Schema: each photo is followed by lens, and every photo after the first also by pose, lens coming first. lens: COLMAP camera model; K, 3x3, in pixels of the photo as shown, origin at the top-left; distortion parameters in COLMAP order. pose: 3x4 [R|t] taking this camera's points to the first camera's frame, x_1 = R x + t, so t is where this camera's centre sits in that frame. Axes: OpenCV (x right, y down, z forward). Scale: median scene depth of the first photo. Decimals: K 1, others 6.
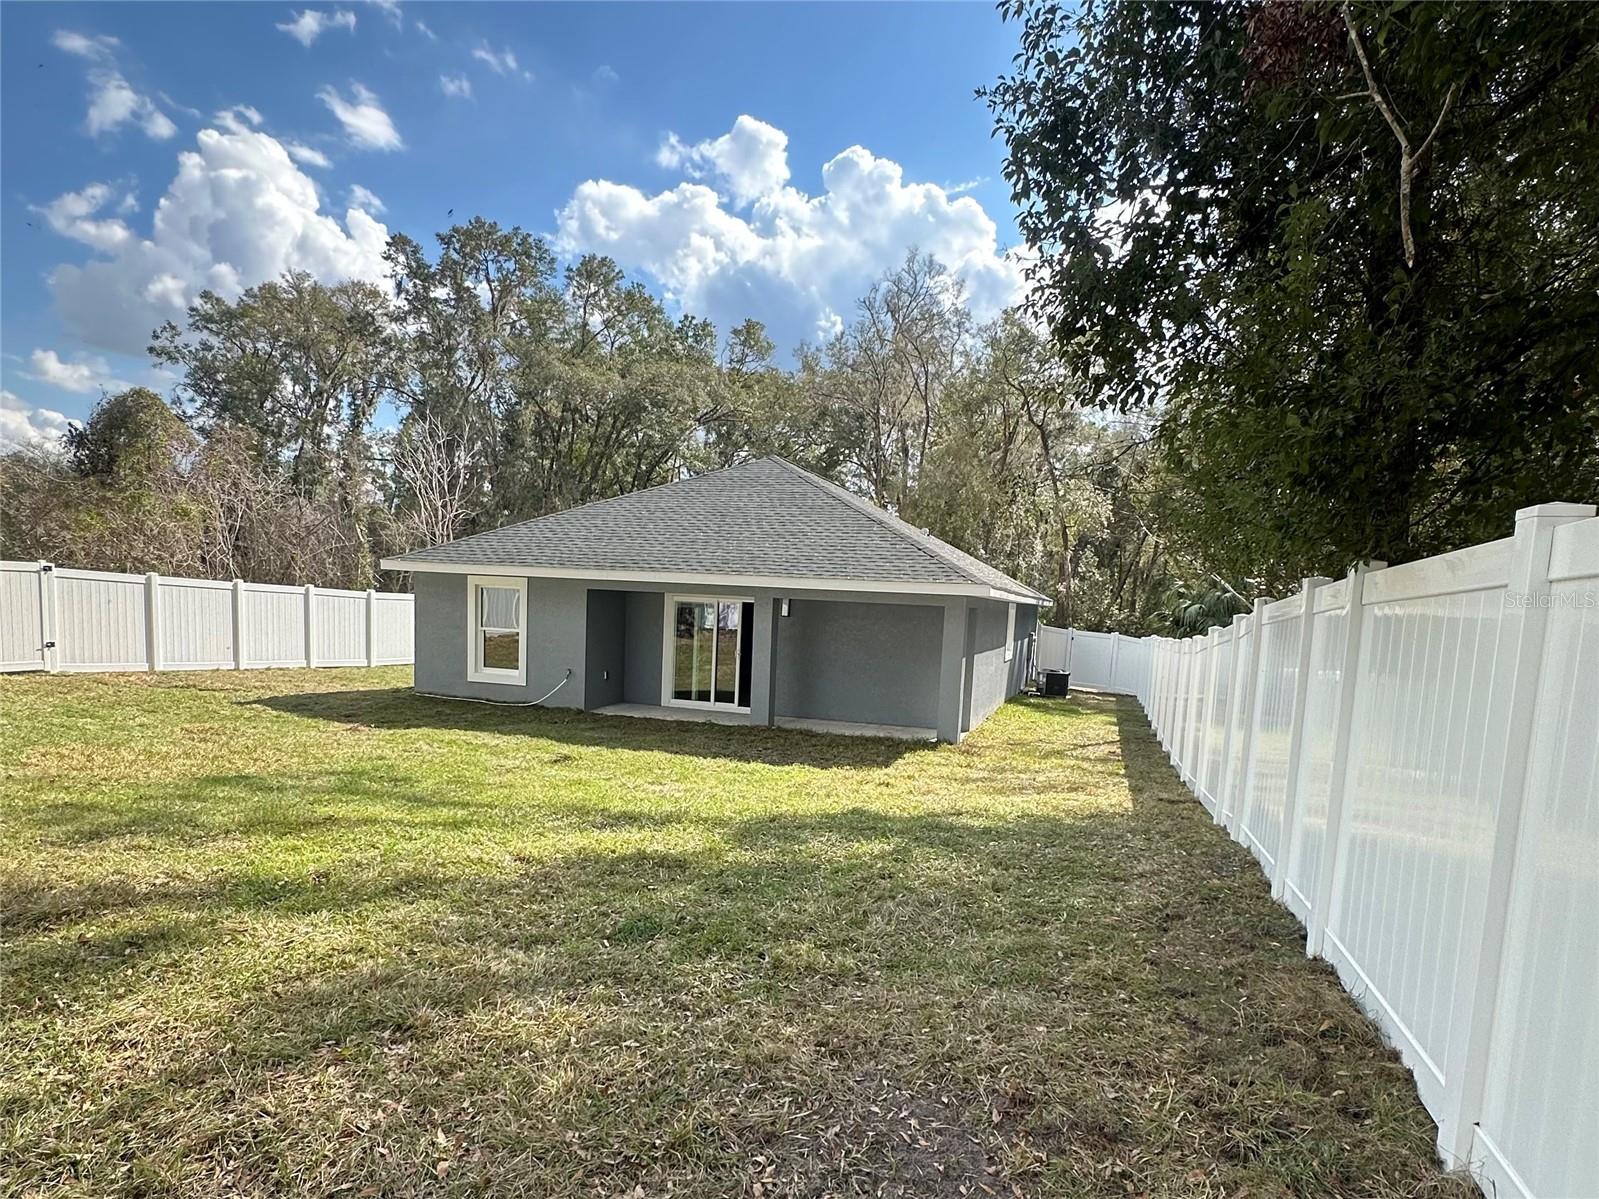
lens RADIAL K [[779.1, 0, 801.3], [0, 779.1, 612.0], [0, 0, 1]] dist [-0.000491, -0.000122]
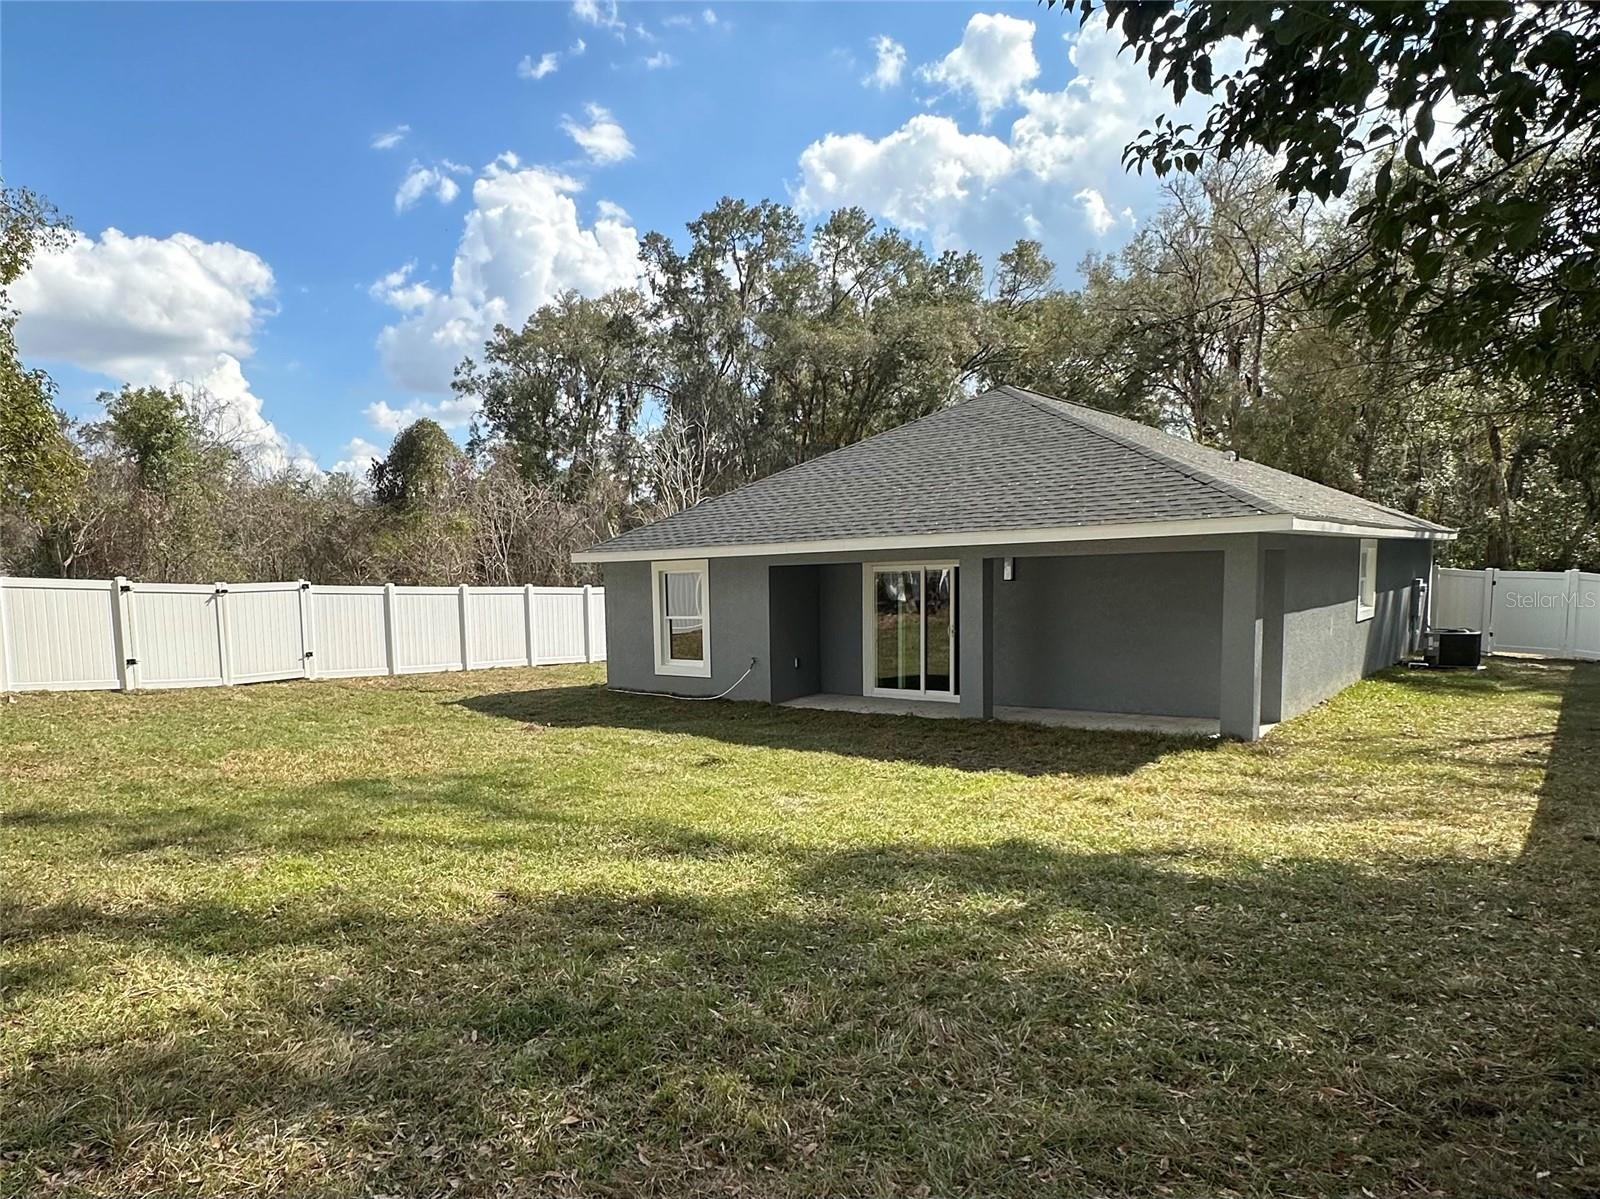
lens RADIAL K [[840.6, 0, 800.0], [0, 840.6, 599.5], [0, 0, 1]] dist [-0.000407, -0.000523]
pose [[0.921008, -0.065732, -0.383958, 0.095338], [0.070406, 0.997517, -0.001886, 0.009842], [0.383128, -0.025296, 0.923349, 0.103892]]
